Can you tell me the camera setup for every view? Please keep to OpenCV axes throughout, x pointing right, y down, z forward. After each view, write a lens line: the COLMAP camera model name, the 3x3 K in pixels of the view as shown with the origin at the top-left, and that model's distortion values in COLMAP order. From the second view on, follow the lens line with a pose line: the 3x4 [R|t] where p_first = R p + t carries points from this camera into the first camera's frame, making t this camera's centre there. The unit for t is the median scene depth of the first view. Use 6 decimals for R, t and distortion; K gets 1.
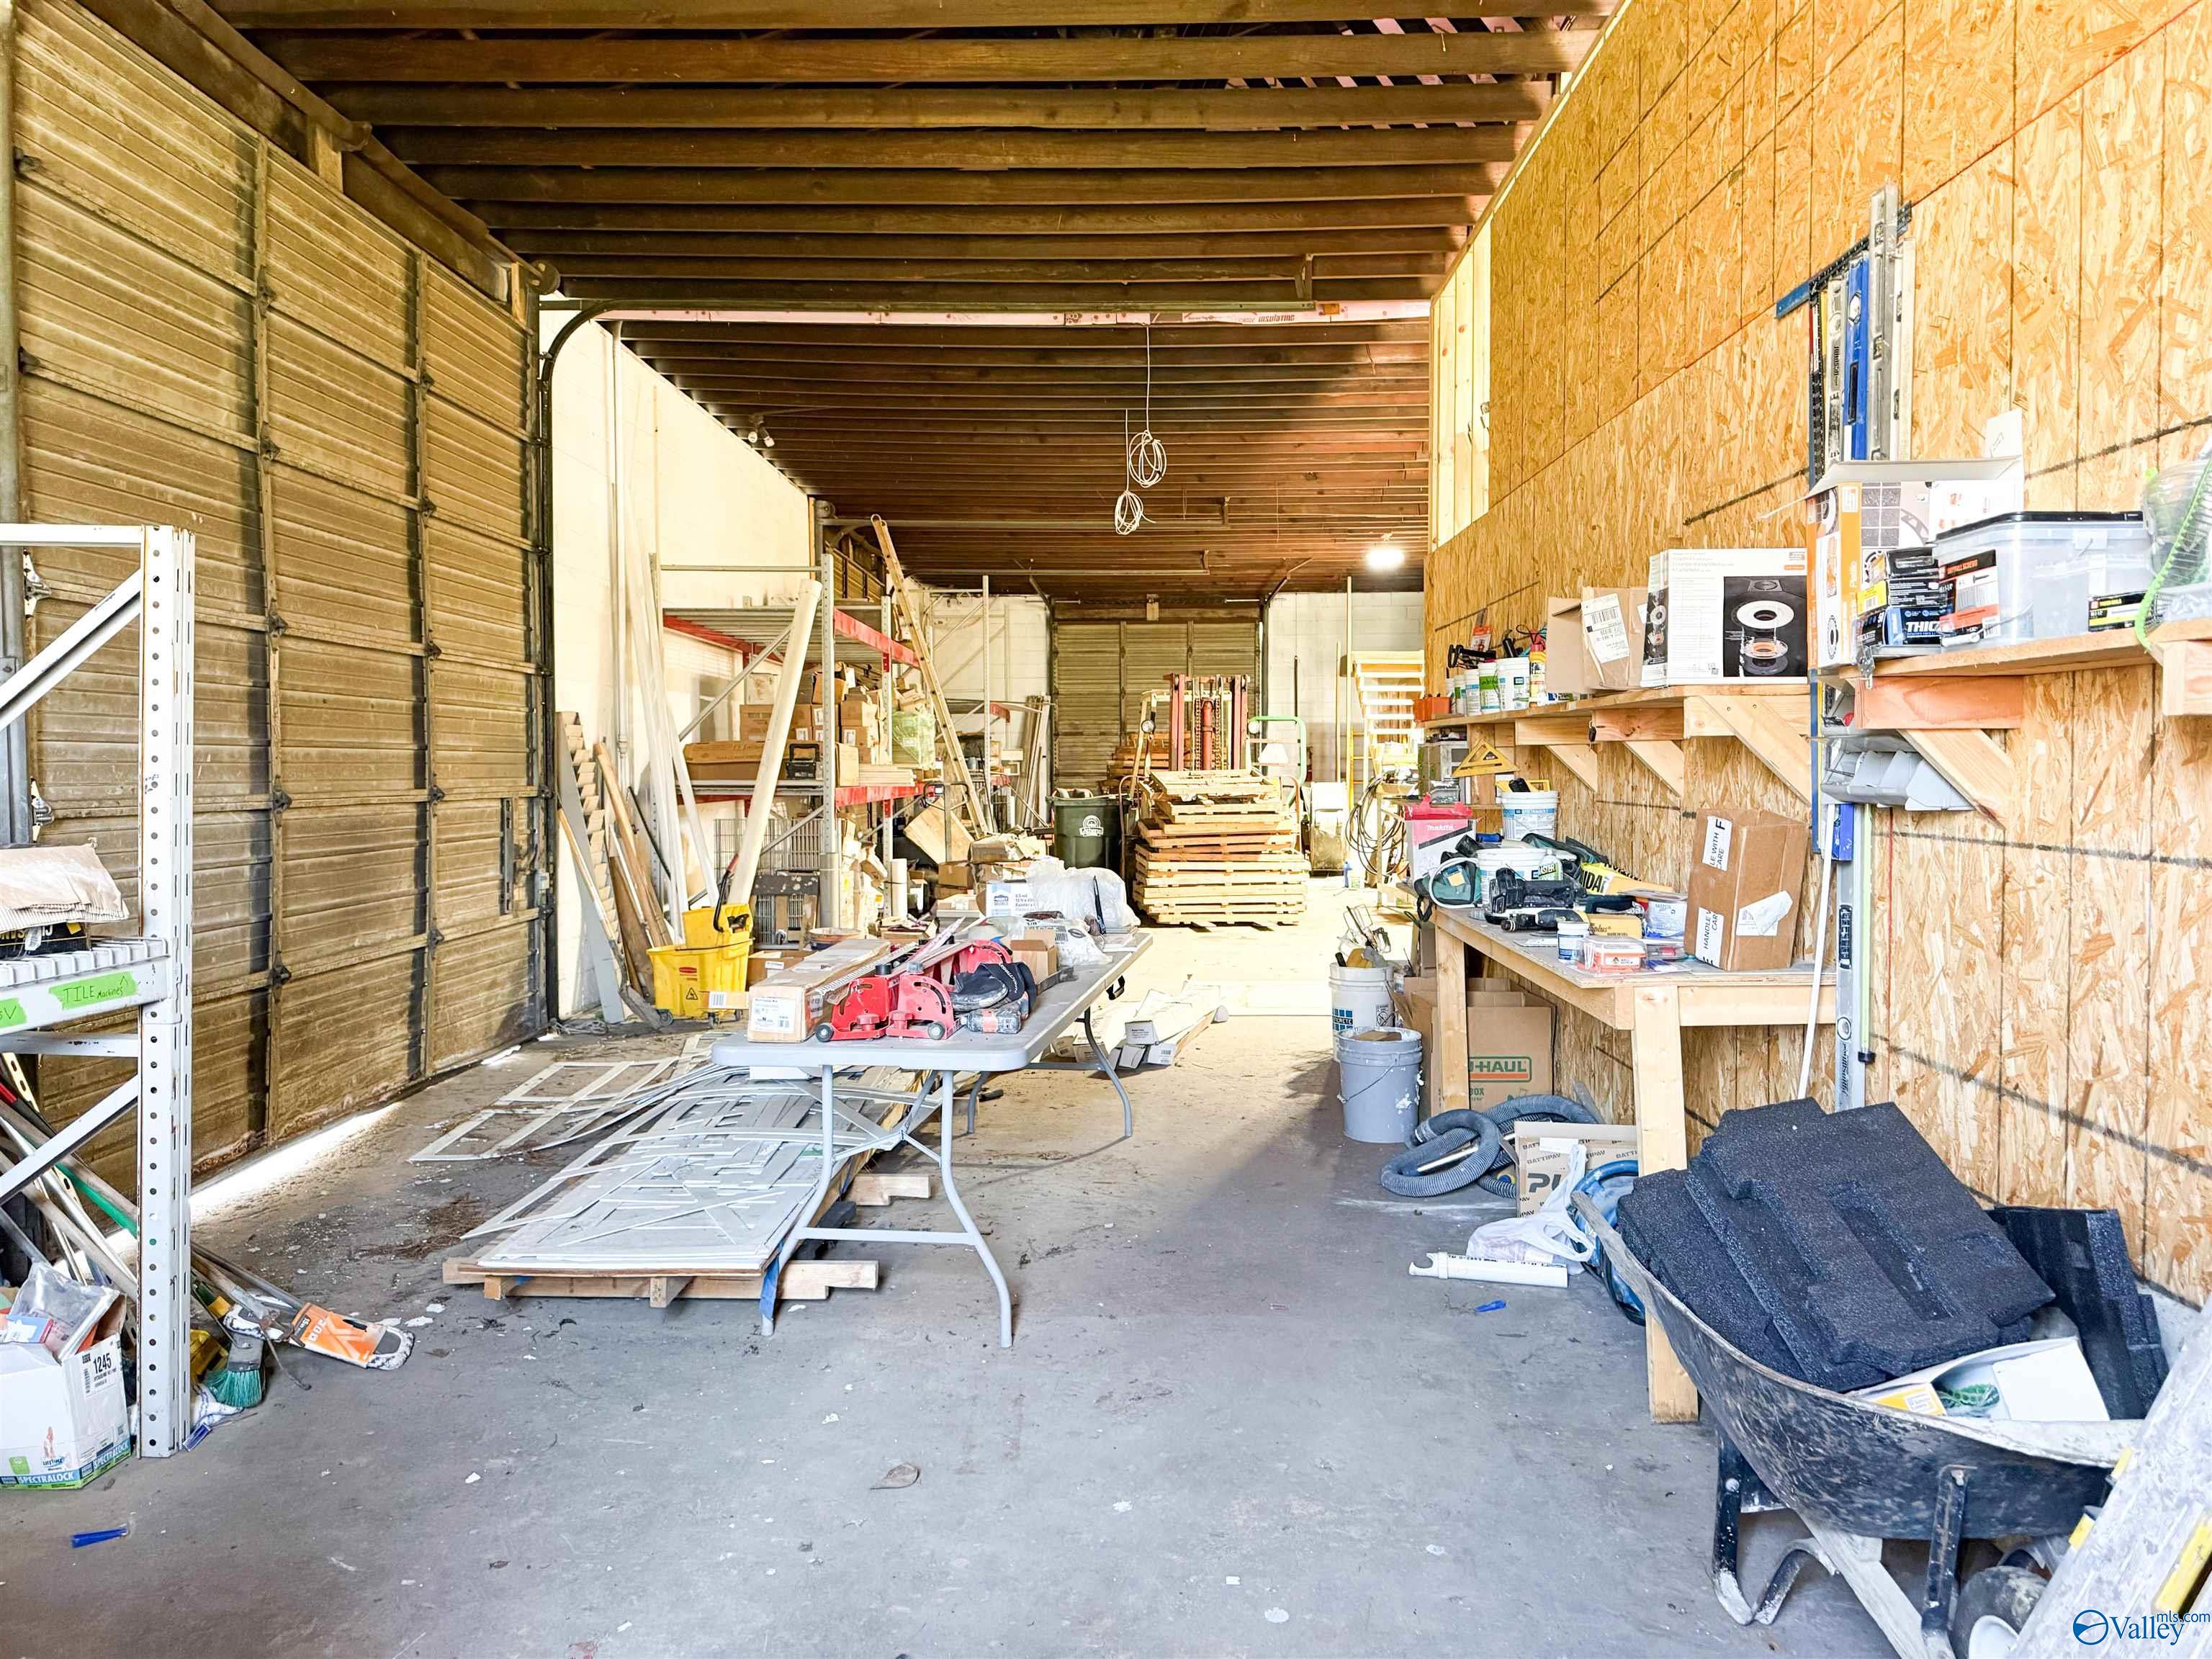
lens RADIAL K [[1538.9, 0, 1108.3], [0, 1538.9, 828.0], [0, 0, 1]] dist [0.020803, -0.029350]
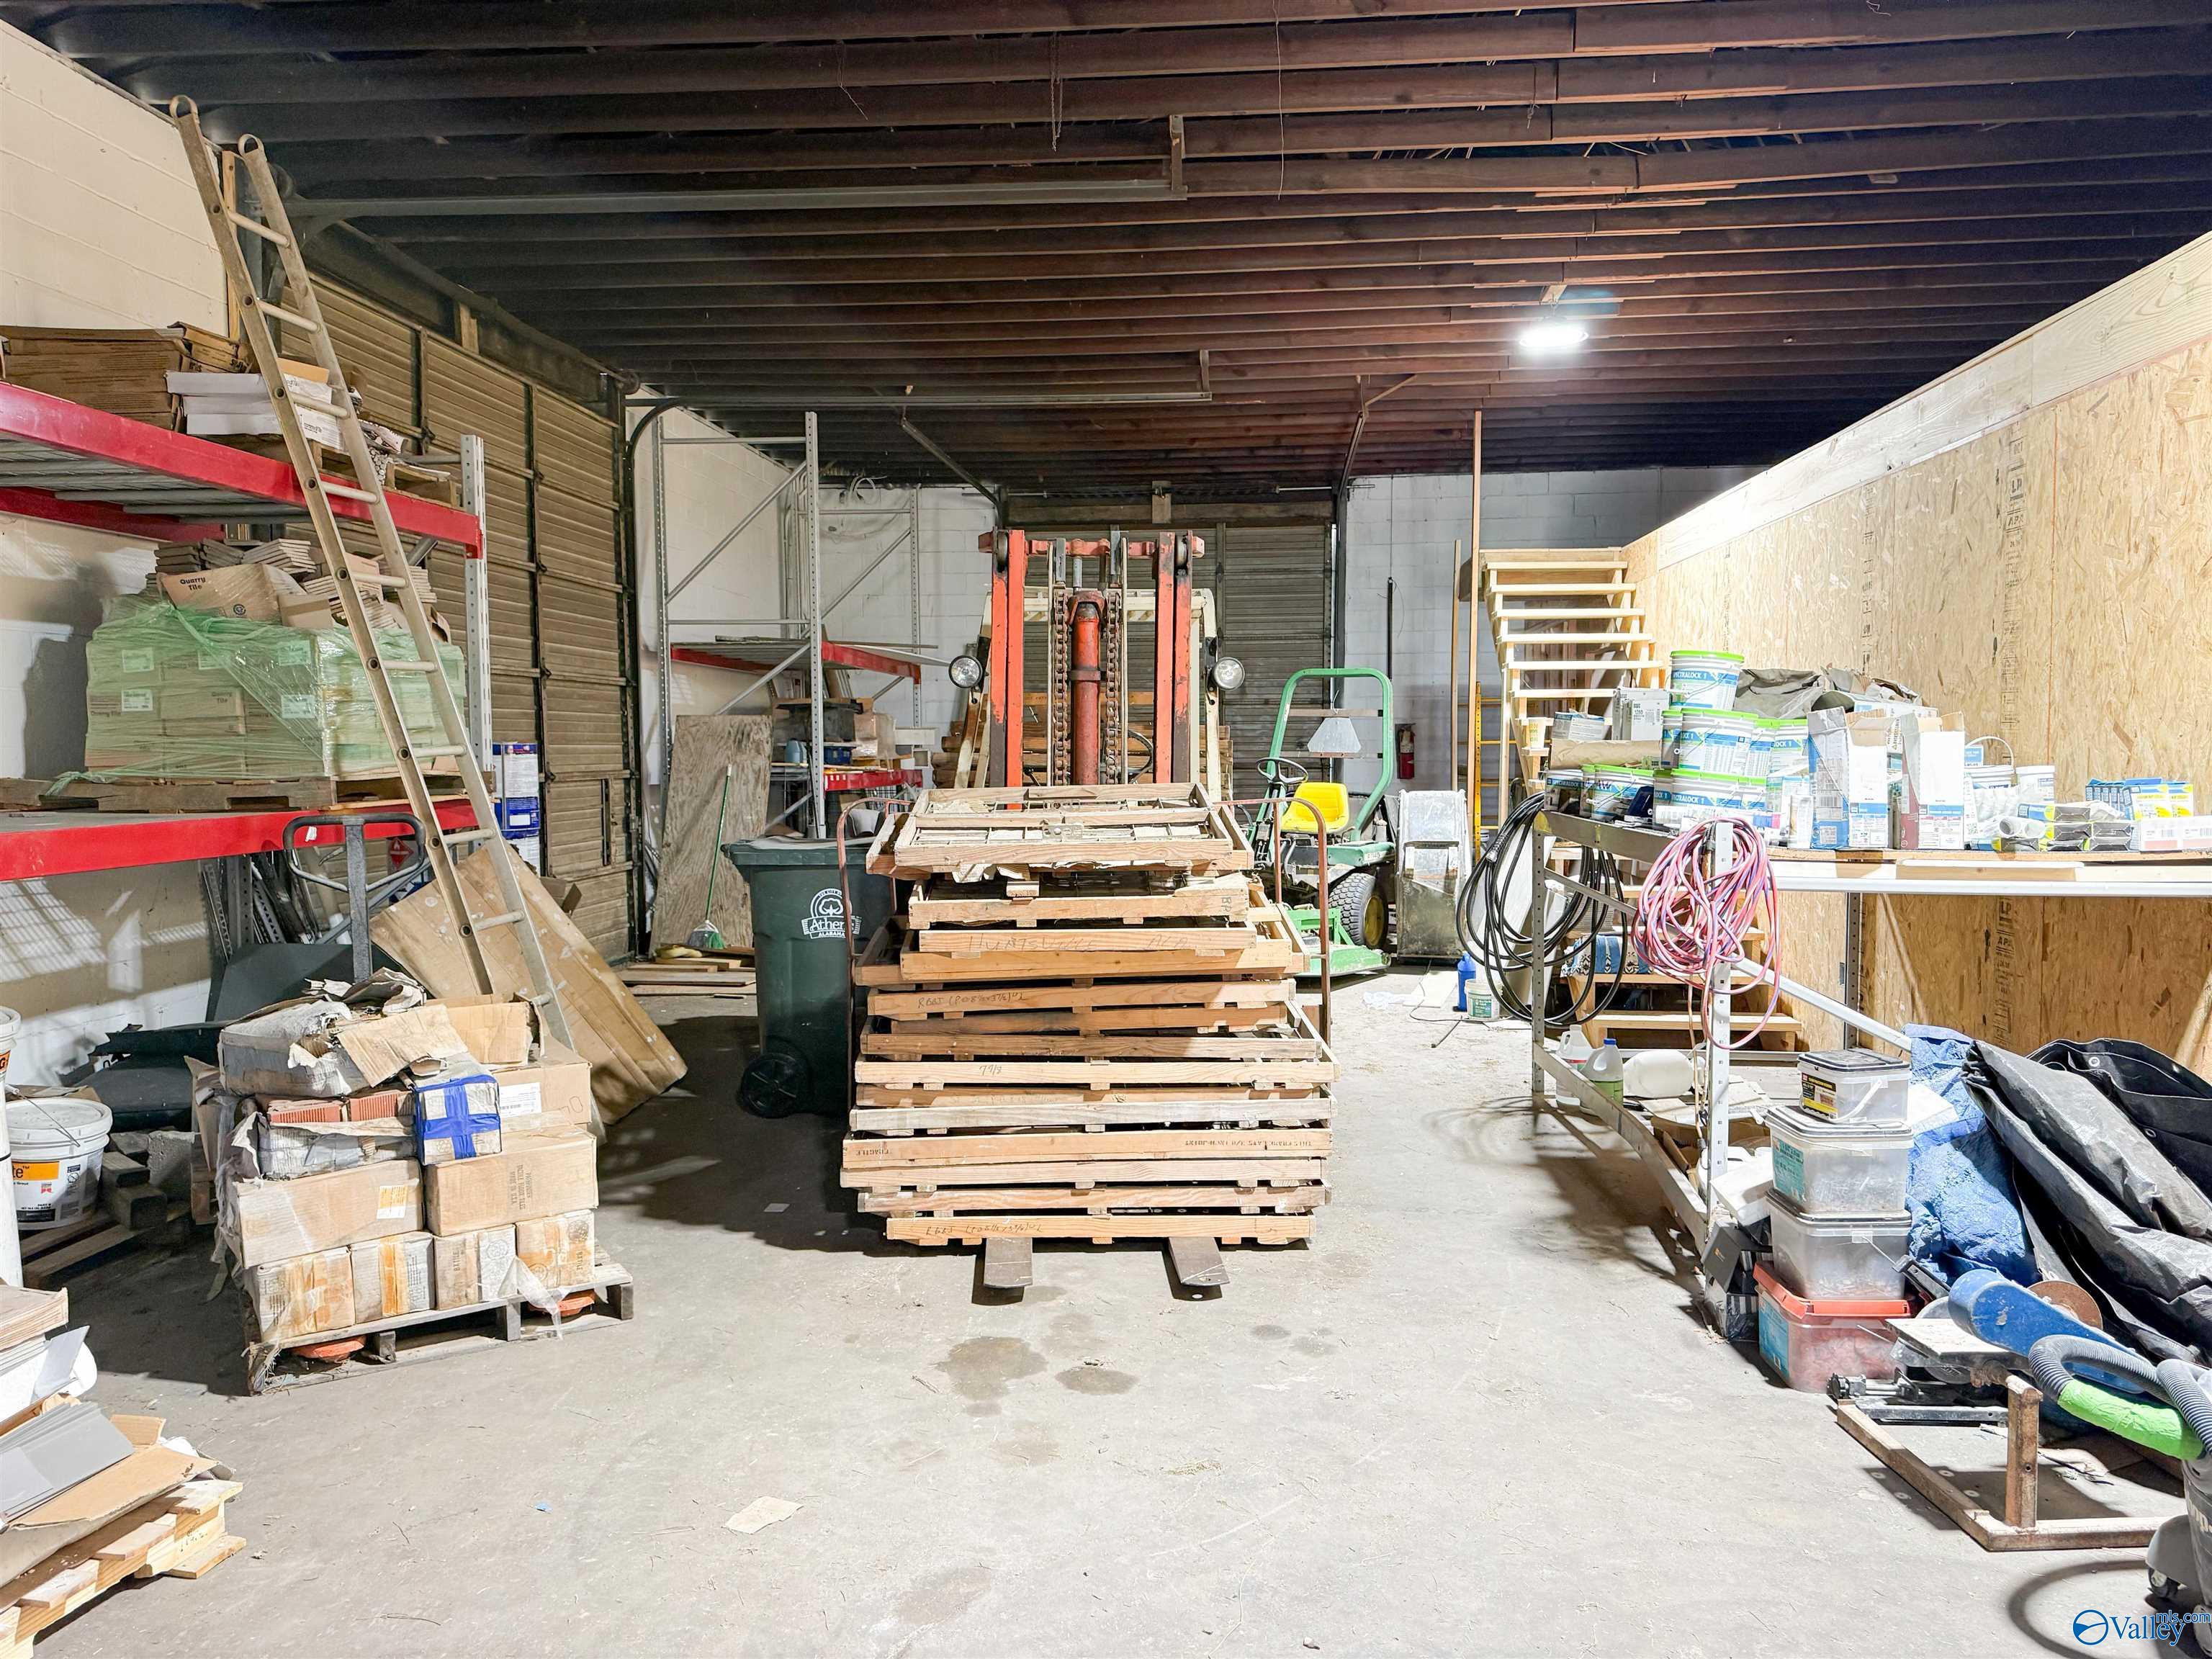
lens RADIAL K [[1538.9, 0, 1095.2], [0, 1538.9, 825.5], [0, 0, 1]] dist [0.020803, -0.029350]
pose [[0.995967, 0.007616, -0.089391, 0.080150], [-0.006382, 0.999880, 0.014091, -0.025922], [0.089488, -0.013464, 0.995897, 0.492375]]
